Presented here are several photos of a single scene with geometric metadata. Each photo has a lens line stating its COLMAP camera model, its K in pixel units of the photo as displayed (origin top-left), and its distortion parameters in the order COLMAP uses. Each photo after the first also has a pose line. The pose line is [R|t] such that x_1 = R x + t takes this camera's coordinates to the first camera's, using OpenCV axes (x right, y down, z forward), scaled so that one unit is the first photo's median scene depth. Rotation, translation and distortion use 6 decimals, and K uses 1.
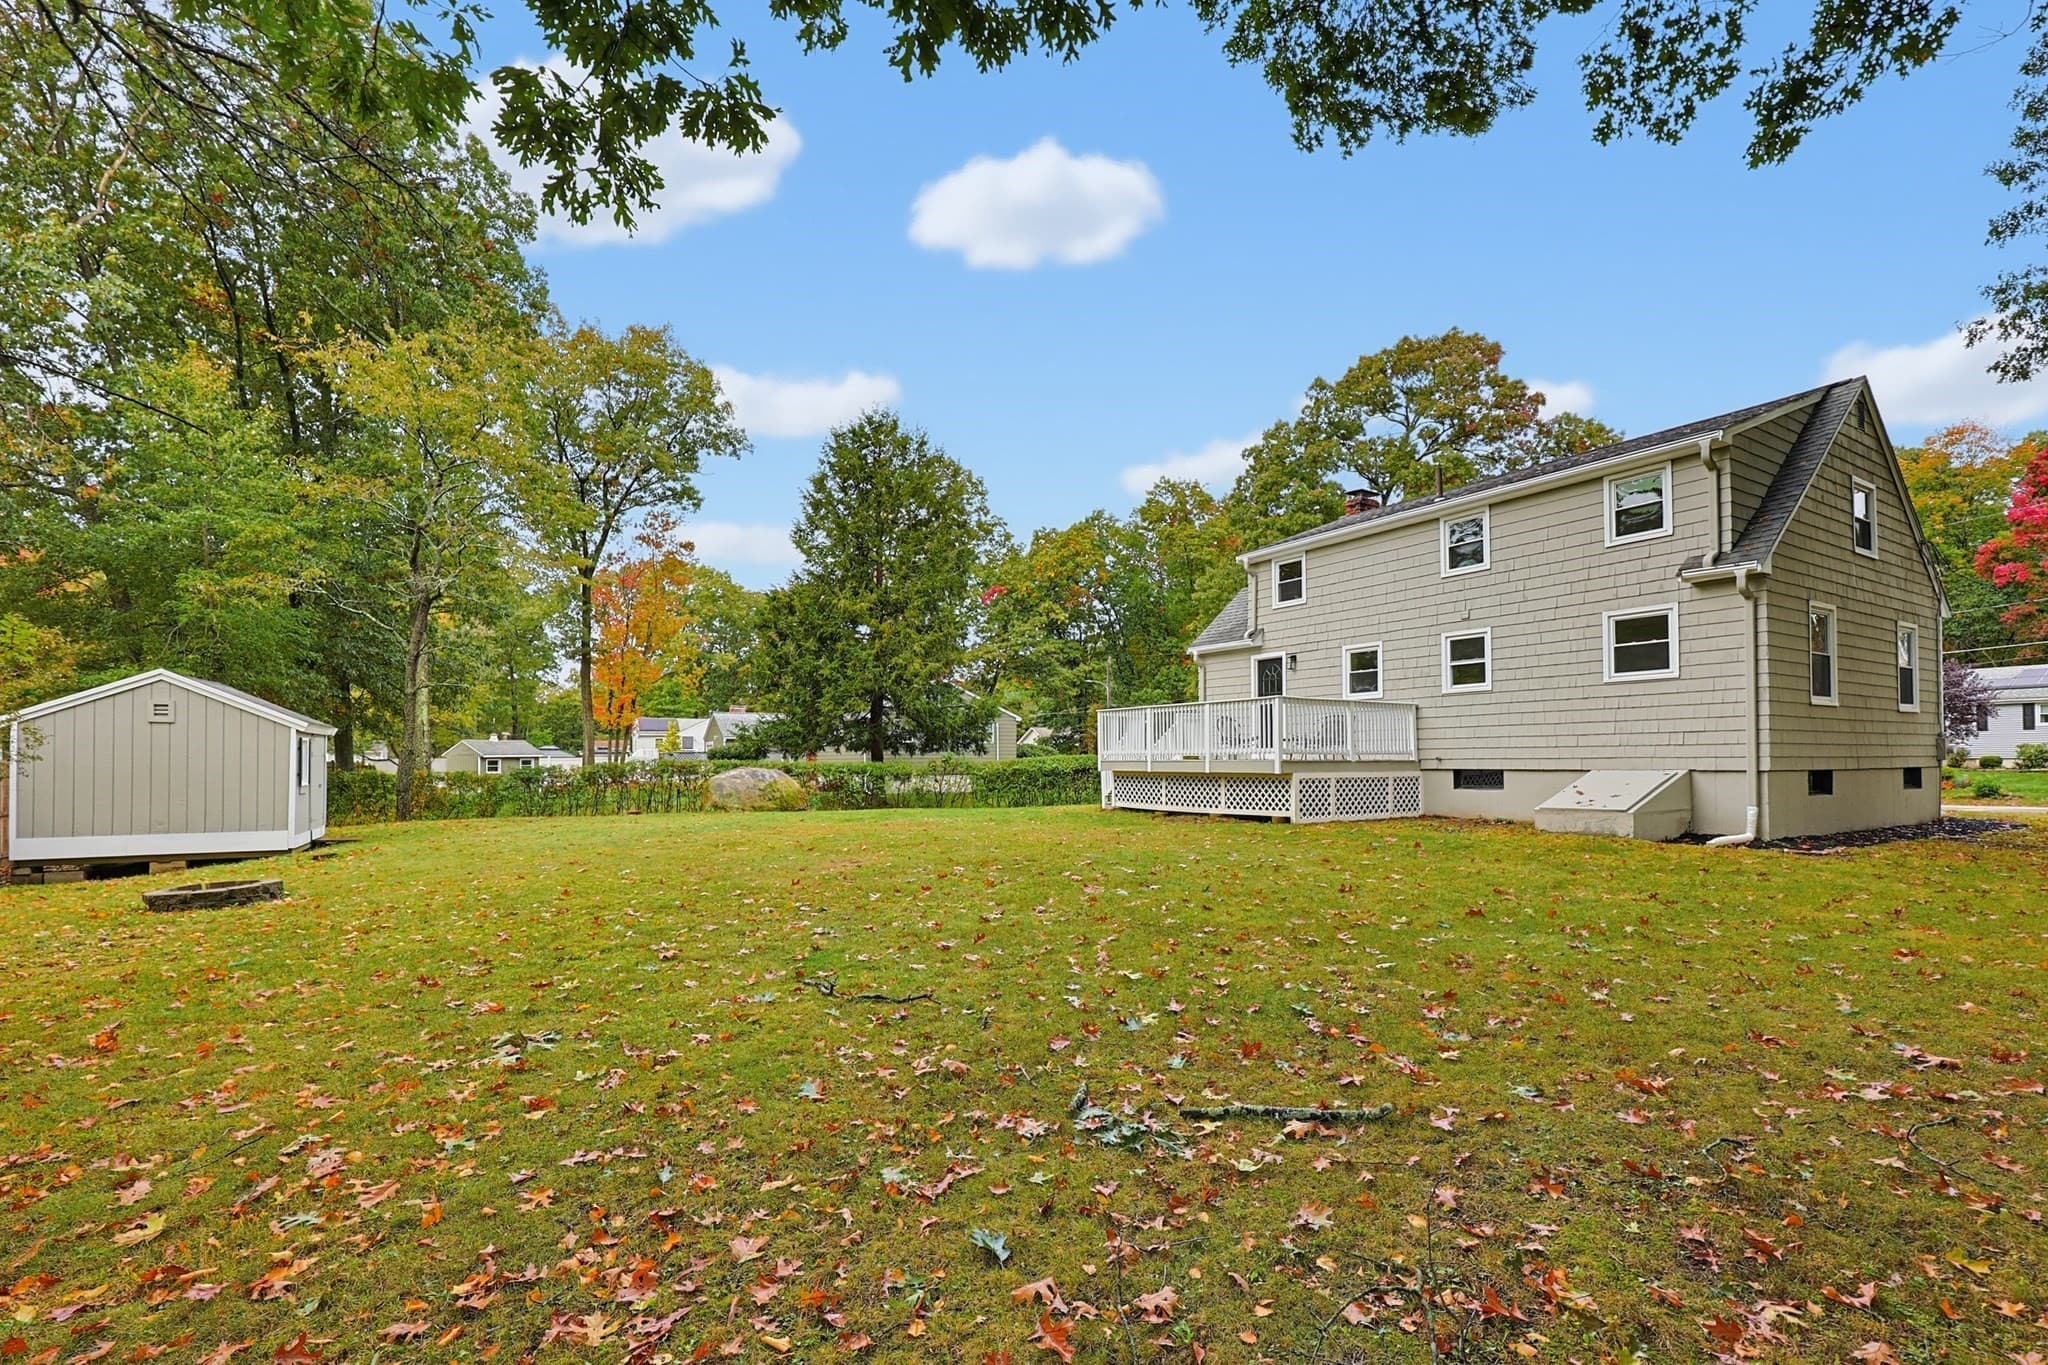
lens RADIAL K [[905.1, 0, 1032.8], [0, 905.1, 742.2], [0, 0, 1]] dist [-0.008900, -0.001075]
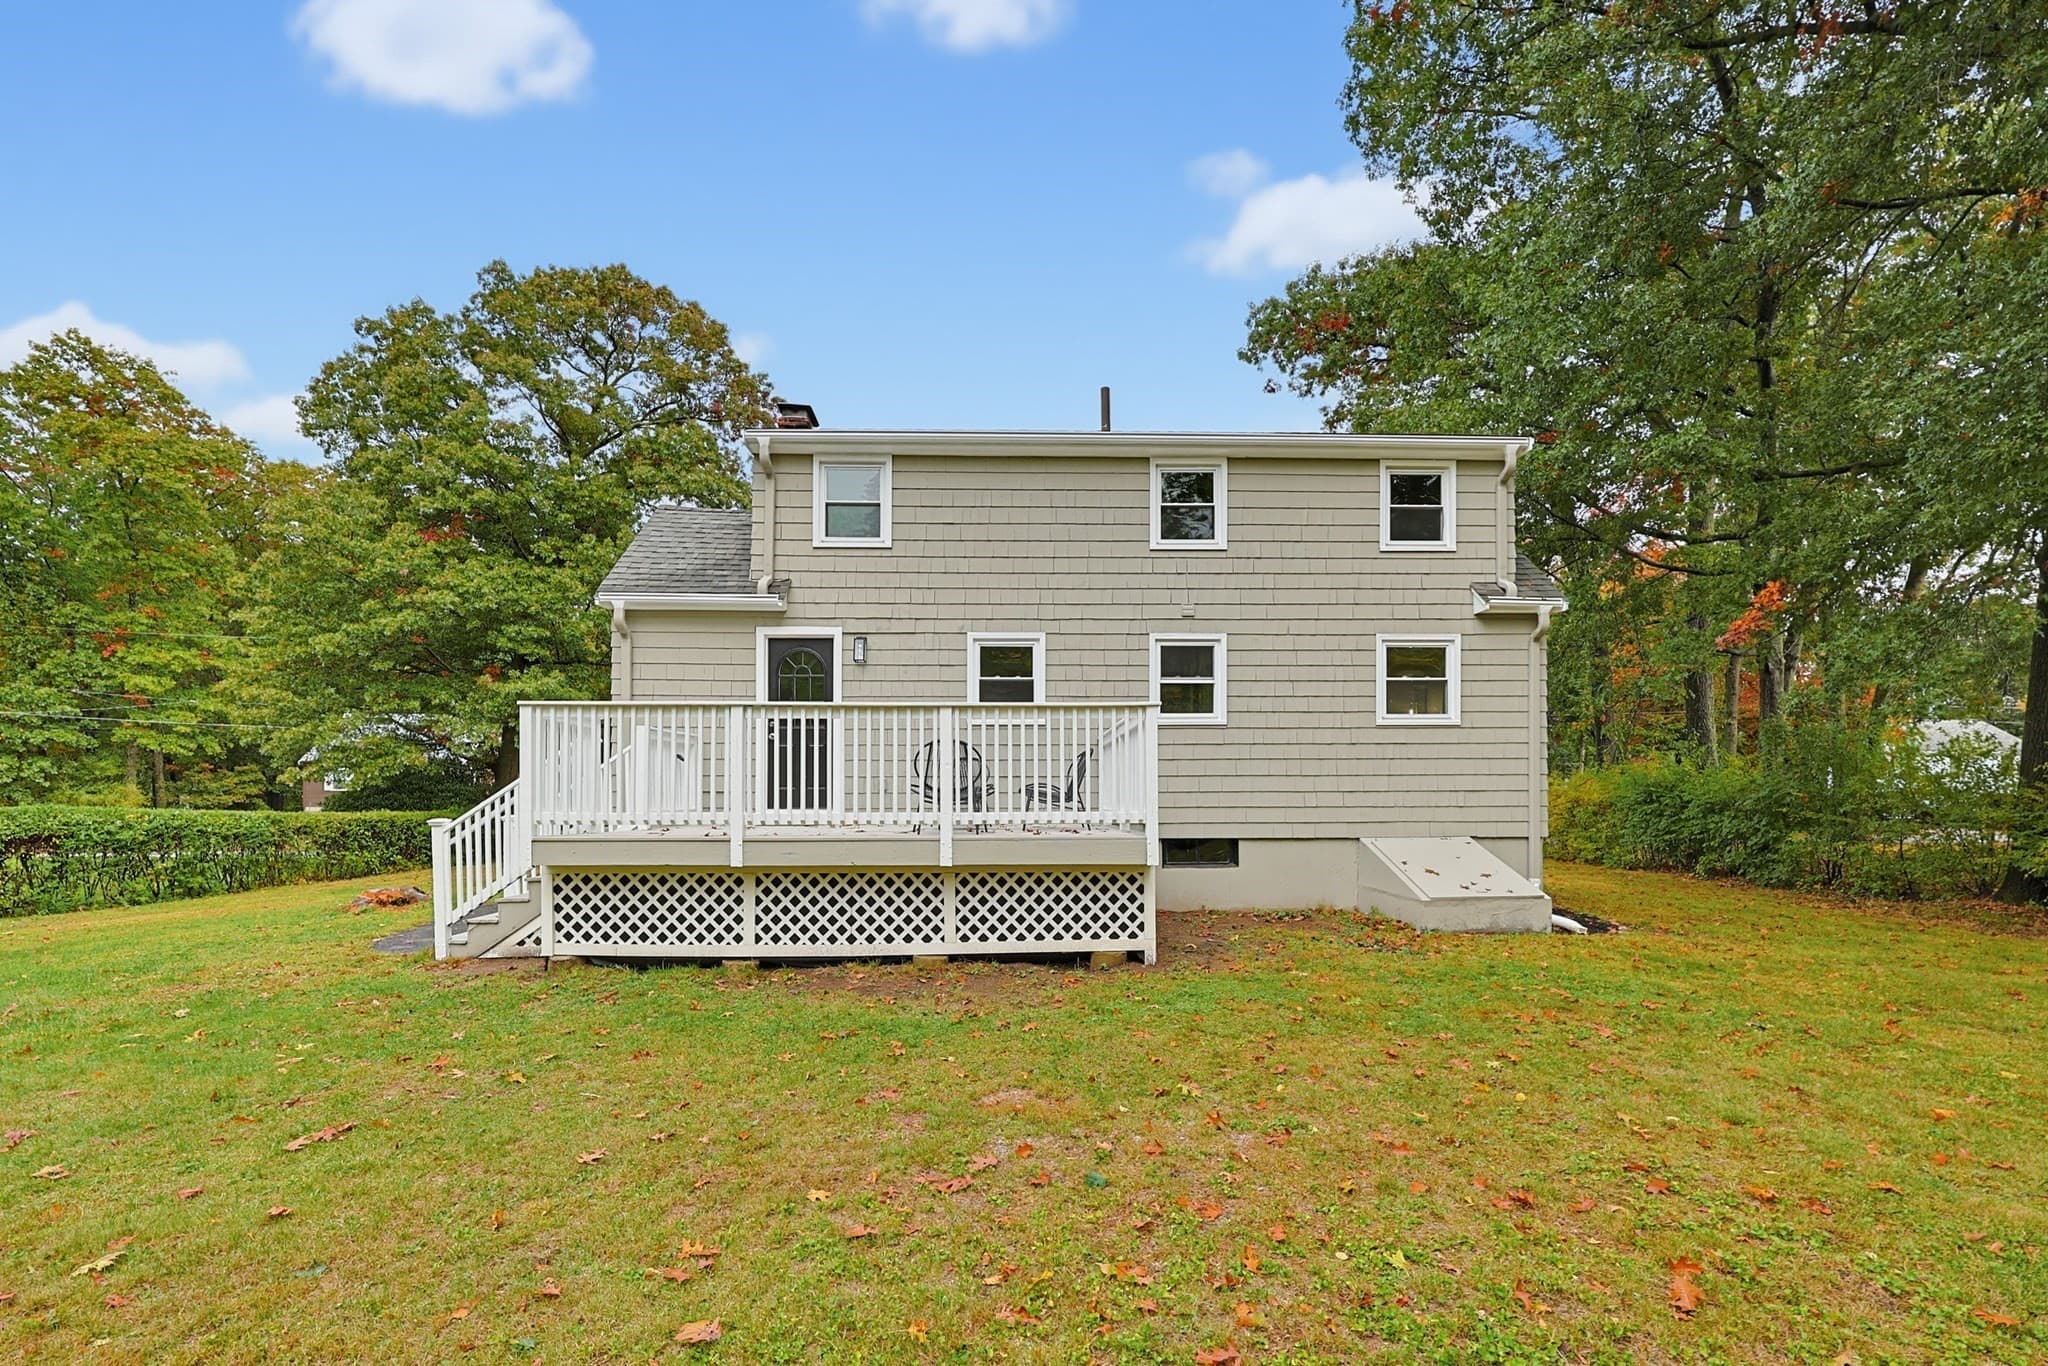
lens RADIAL K [[913.7, 0, 1029.0], [0, 913.7, 776.1], [0, 0, 1]] dist [-0.006166, -0.000489]
pose [[0.515690, 0.025399, 0.856398, -0.170900], [-0.017302, 0.999665, -0.019229, -0.001762], [-0.856600, -0.004901, 0.515957, 0.767554]]
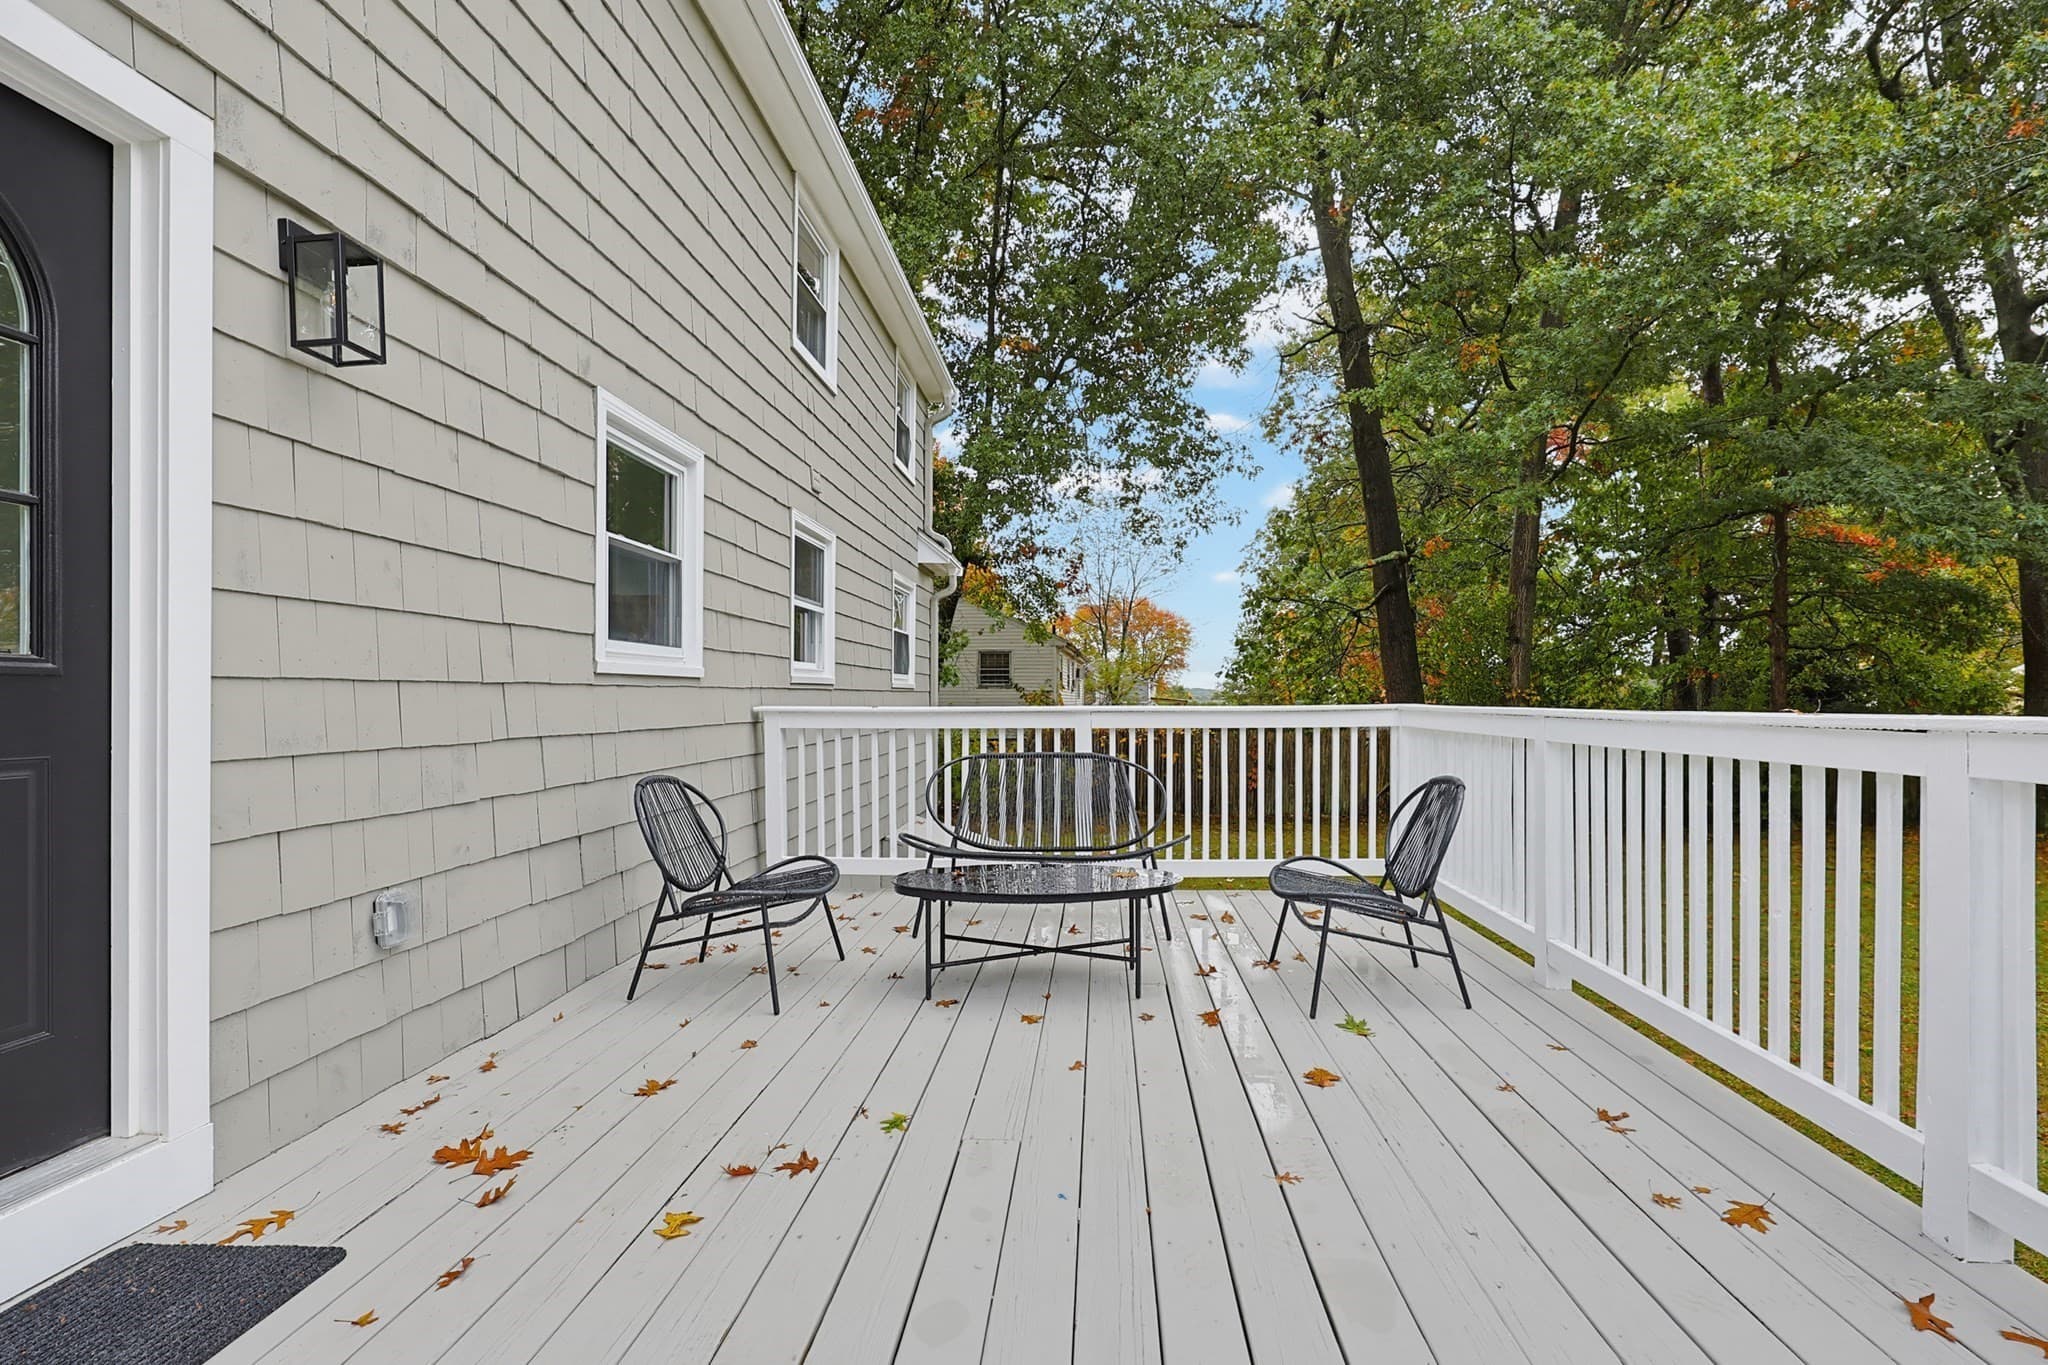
lens RADIAL K [[901.8, 0, 1096.7], [0, 901.8, 700.3], [0, 0, 1]] dist [-0.000632, -0.000048]
pose [[-0.840736, 0.004947, 0.541423, 0.176594], [-0.004976, 0.999845, -0.016864, -0.043636], [-0.541423, -0.016872, -0.840581, 1.287304]]
